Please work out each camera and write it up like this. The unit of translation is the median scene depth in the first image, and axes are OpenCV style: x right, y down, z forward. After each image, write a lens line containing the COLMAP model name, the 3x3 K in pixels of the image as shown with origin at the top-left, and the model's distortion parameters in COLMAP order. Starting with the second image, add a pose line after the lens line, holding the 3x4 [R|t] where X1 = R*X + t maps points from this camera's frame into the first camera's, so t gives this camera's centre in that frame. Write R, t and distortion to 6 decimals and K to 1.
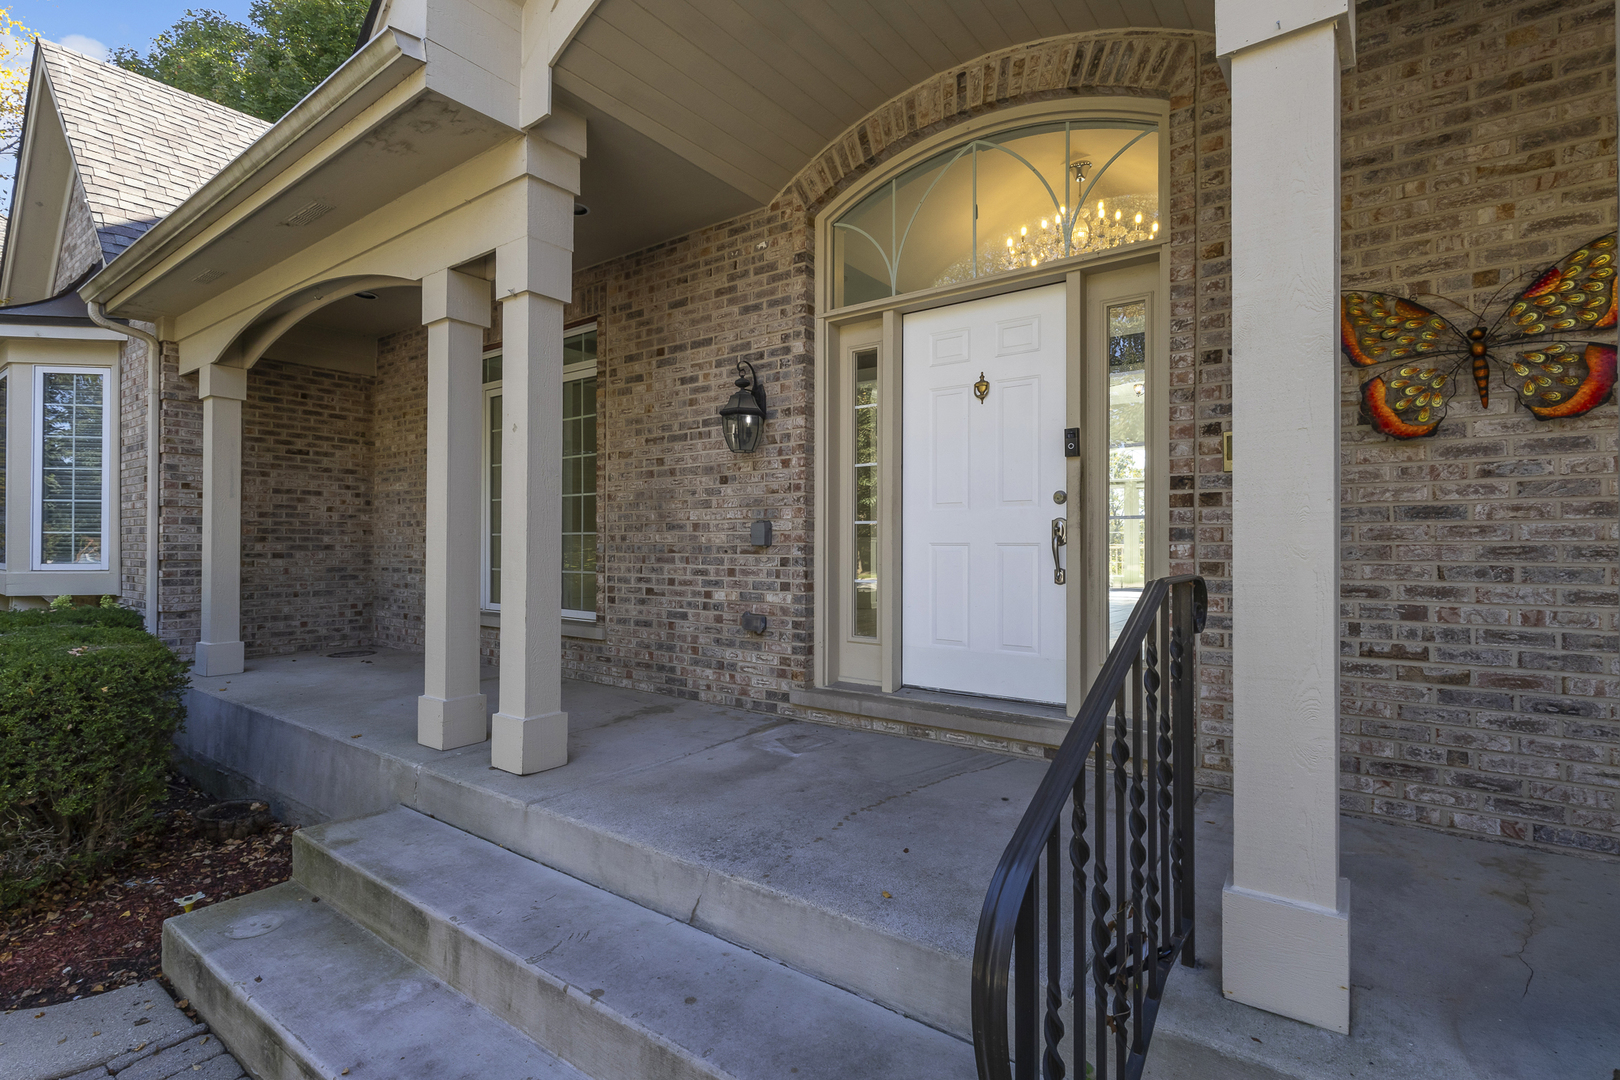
lens RADIAL K [[742.0, 0, 796.1], [0, 742.0, 538.3], [0, 0, 1]] dist [0.000786, 0.000160]
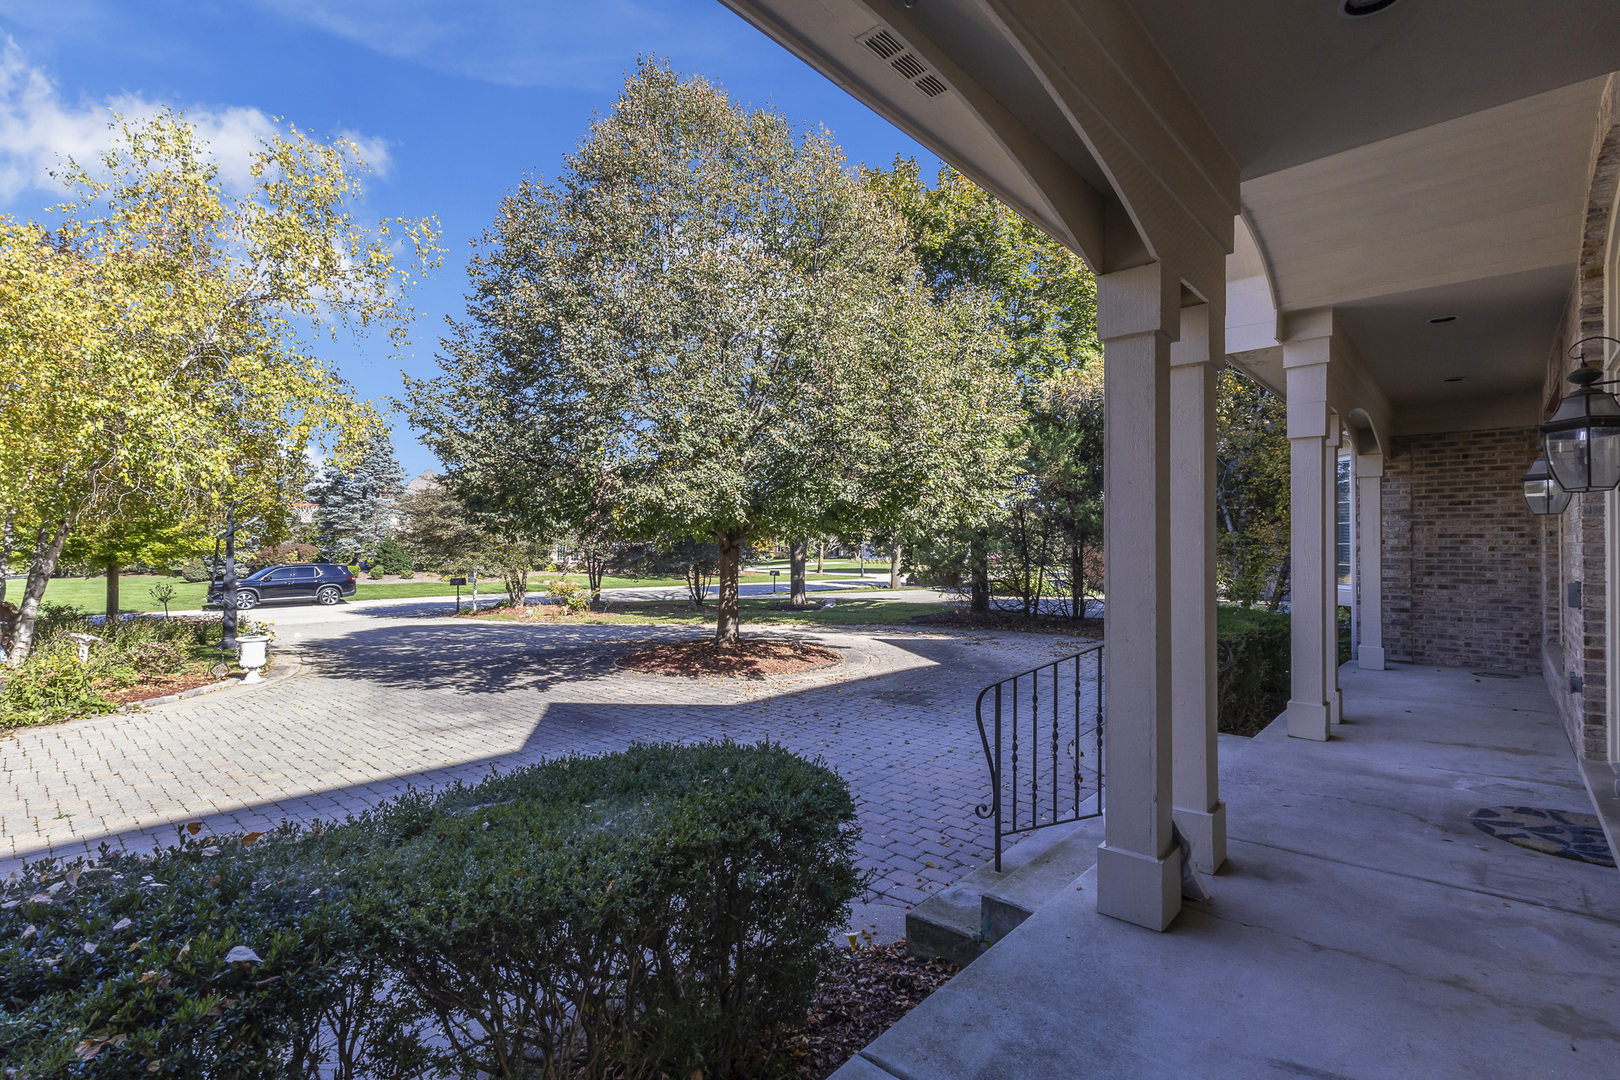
lens RADIAL K [[742.0, 0, 865.7], [0, 742.0, 538.3], [0, 0, 1]] dist [0.000786, 0.000160]
pose [[-0.021244, -0.015249, -0.999658, 0.758666], [0.002409, 0.999880, -0.015304, -0.054994], [0.999771, -0.002734, -0.021205, 0.058277]]
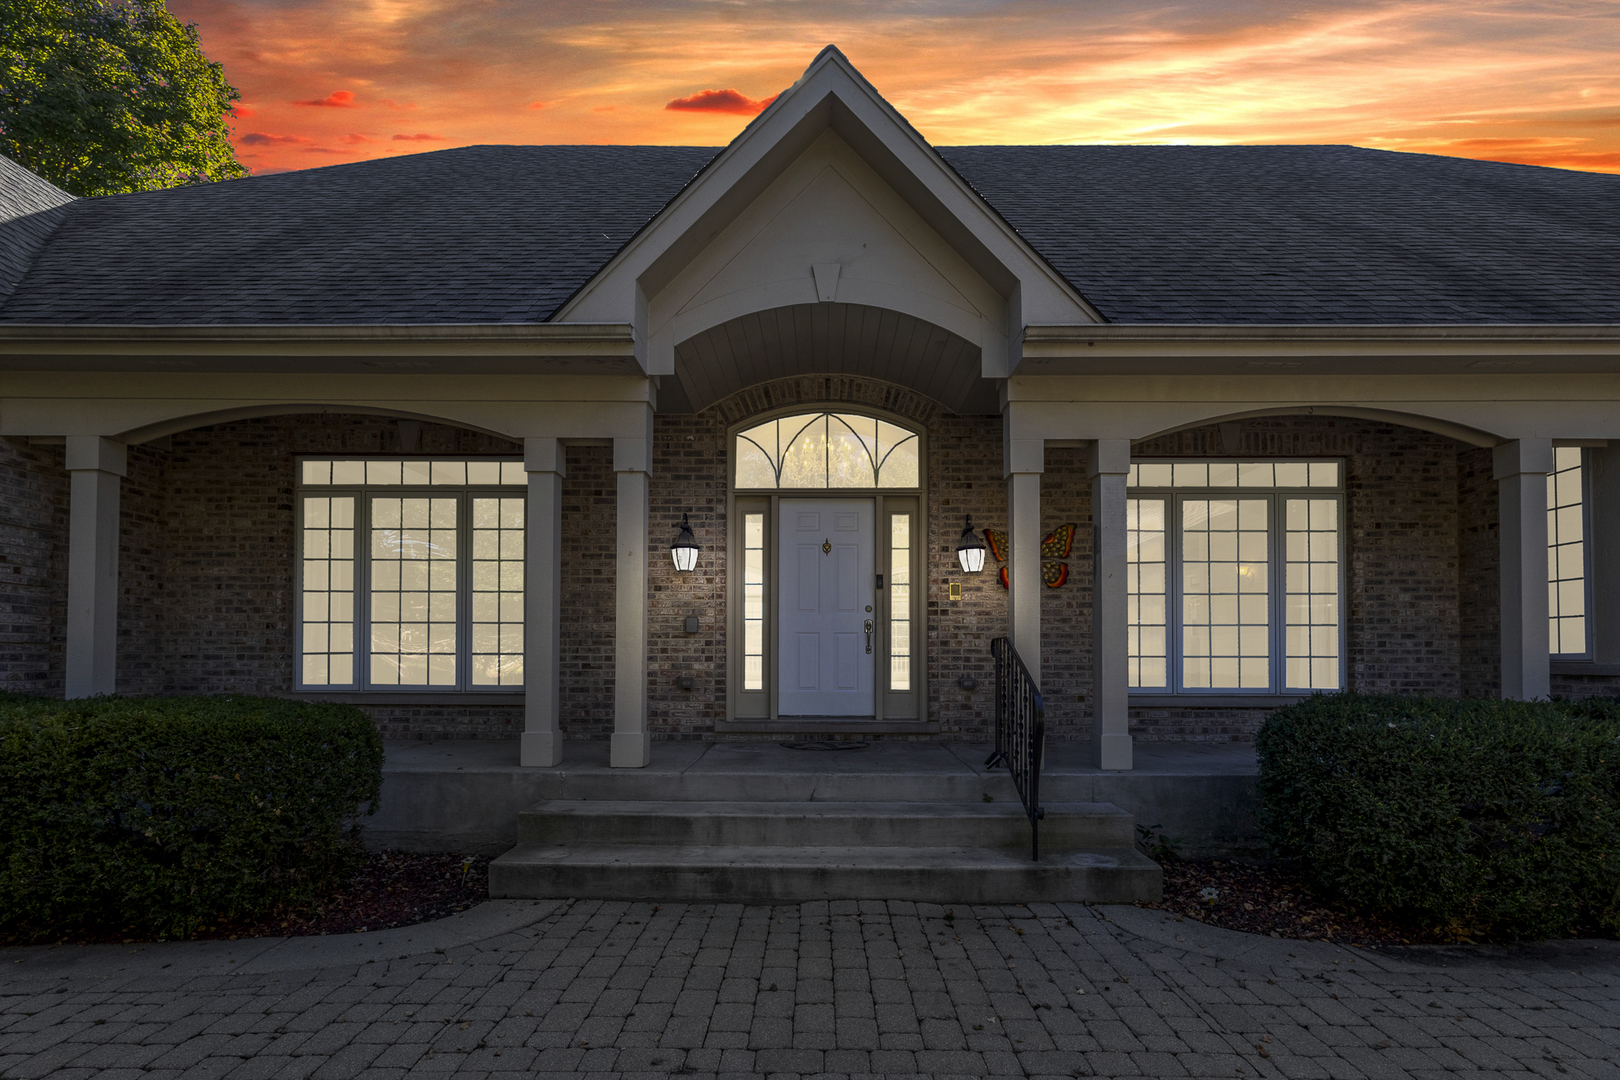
lens RADIAL K [[742.0, 0, 826.8], [0, 742.0, 635.9], [0, 0, 1]] dist [0.000786, 0.000160]
pose [[0.797258, 0.013255, 0.603493, -0.668648], [-0.006401, 0.999888, -0.013505, 0.031687], [-0.603605, 0.006904, 0.797254, -0.355825]]
